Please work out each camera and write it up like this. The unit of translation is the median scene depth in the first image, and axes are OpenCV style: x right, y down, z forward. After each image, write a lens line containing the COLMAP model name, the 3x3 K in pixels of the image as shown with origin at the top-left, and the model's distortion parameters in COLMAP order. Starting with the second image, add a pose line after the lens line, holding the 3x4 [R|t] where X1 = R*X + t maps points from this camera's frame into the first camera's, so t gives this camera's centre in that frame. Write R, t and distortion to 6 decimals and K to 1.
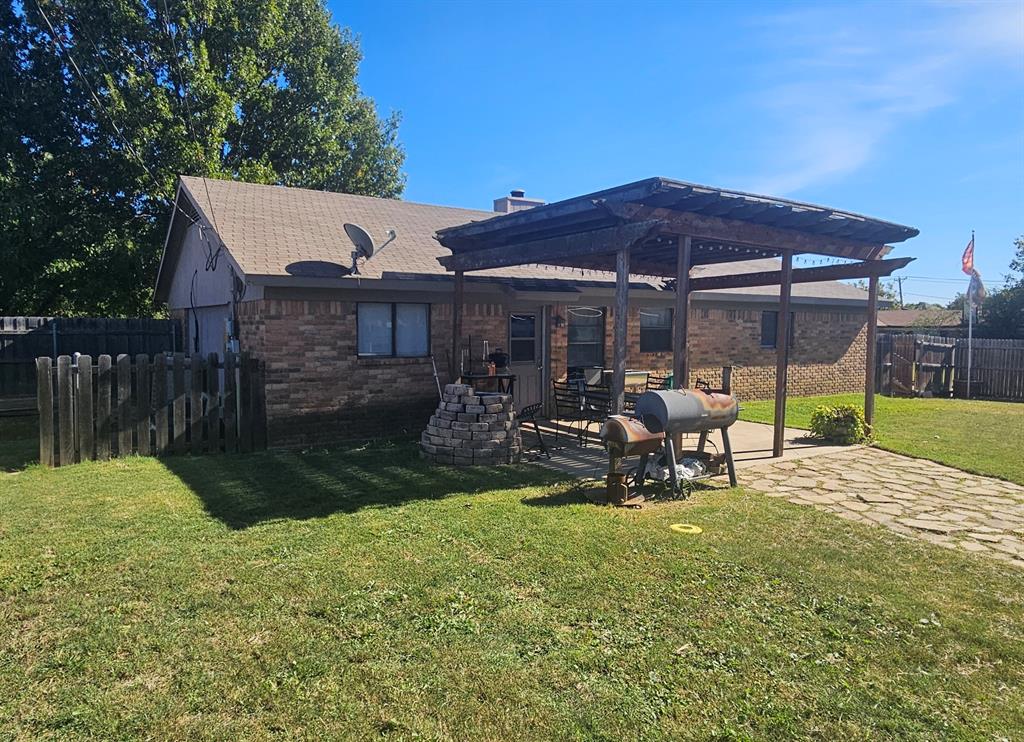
lens RADIAL K [[422.2, 0, 506.1], [0, 422.2, 371.7], [0, 0, 1]] dist [0.000774, 0.000314]
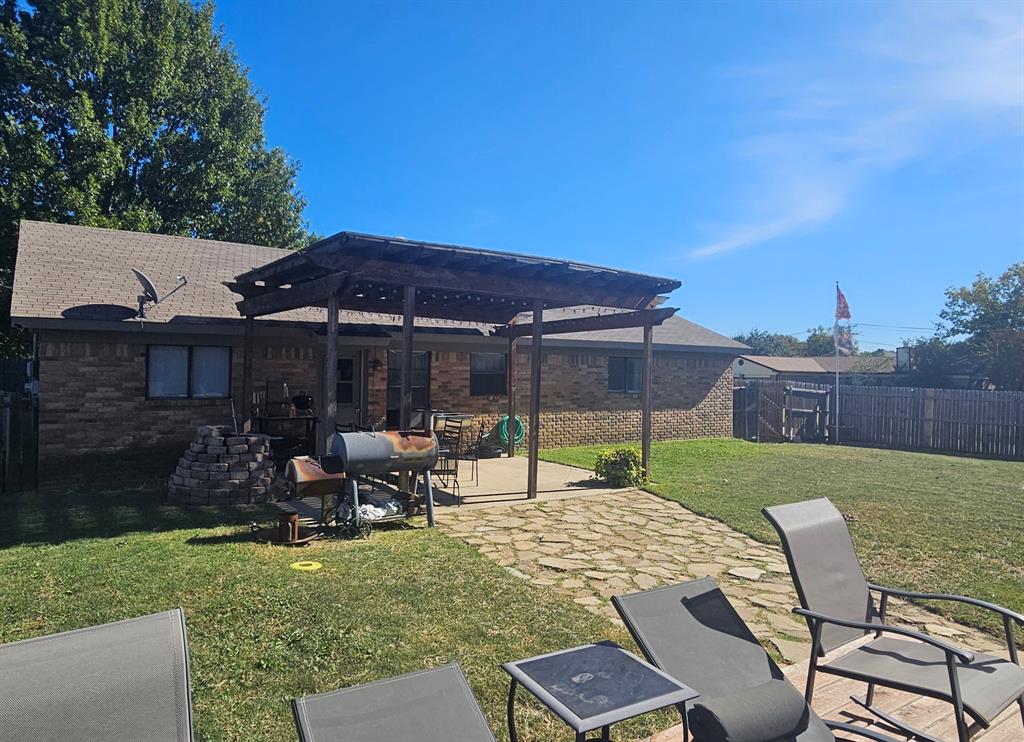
lens RADIAL K [[425.2, 0, 512.1], [0, 425.2, 395.8], [0, 0, 1]] dist [0.001441, 0.000234]
pose [[0.999873, 0.008151, 0.013702, 0.517652], [-0.007537, 0.998993, -0.044239, -0.001962], [-0.014049, 0.044130, 0.998927, -0.039065]]
